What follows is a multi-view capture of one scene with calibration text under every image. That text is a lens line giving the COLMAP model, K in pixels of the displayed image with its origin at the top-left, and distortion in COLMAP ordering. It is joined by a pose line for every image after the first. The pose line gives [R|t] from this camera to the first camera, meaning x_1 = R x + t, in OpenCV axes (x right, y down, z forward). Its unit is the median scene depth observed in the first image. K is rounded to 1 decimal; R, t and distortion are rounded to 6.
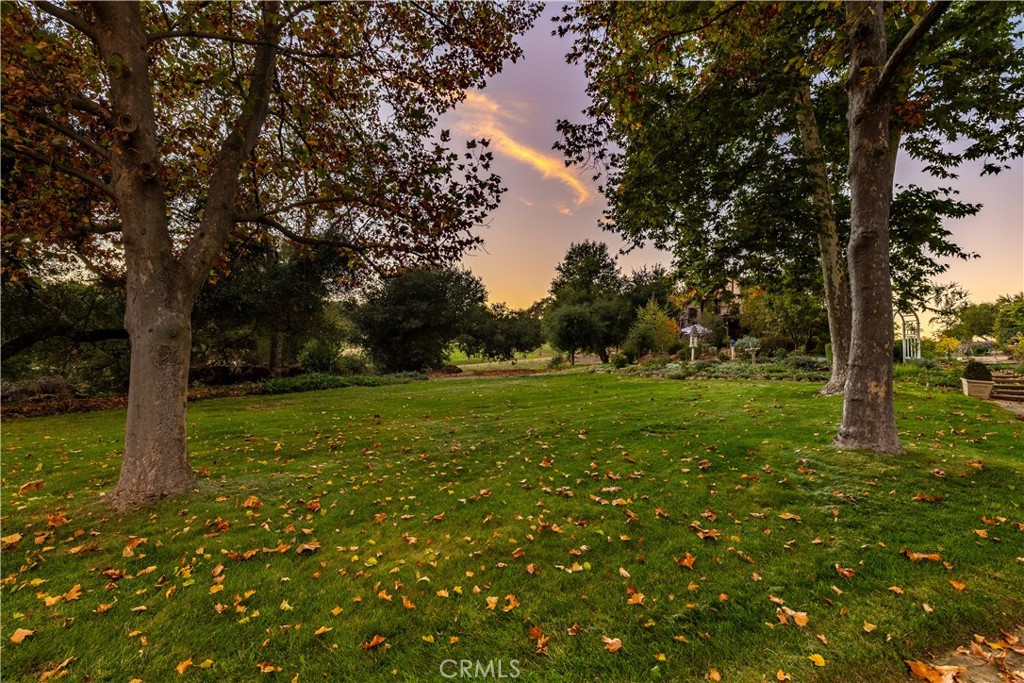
lens RADIAL K [[463.7, 0, 512.7], [0, 463.7, 344.0], [0, 0, 1]] dist [0.000609, -0.000042]
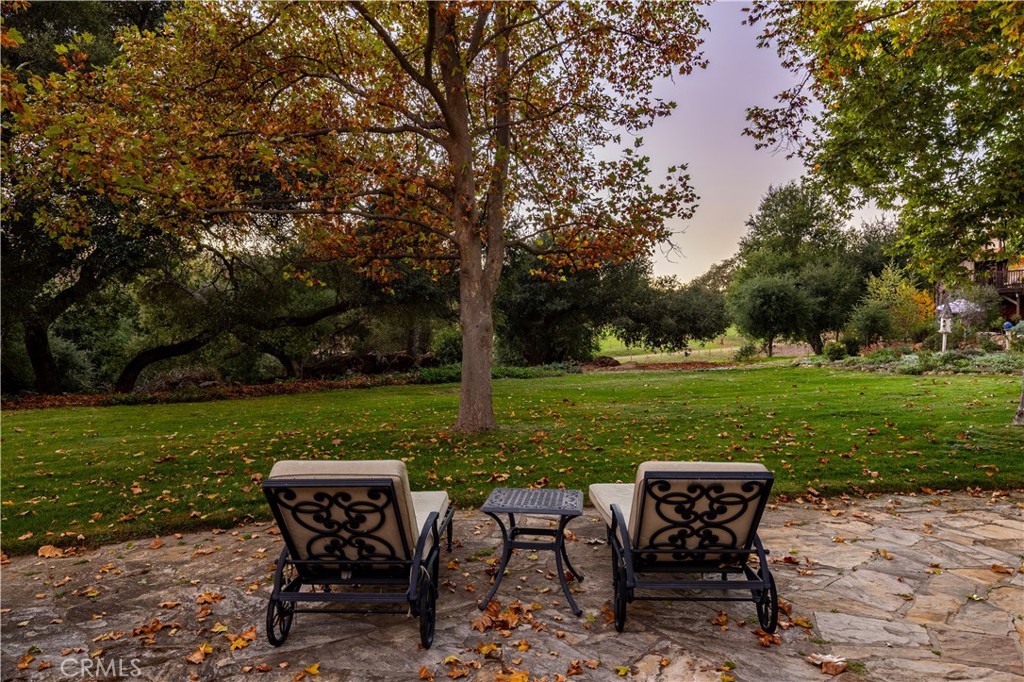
lens RADIAL K [[668.0, 0, 509.7], [0, 668.0, 341.6], [0, 0, 1]] dist [0.011489, 0.000865]
pose [[0.969712, -0.000069, -0.244250, -0.015787], [0.005020, 0.999794, 0.019645, -0.003044], [0.244199, -0.020276, 0.969513, -0.177483]]
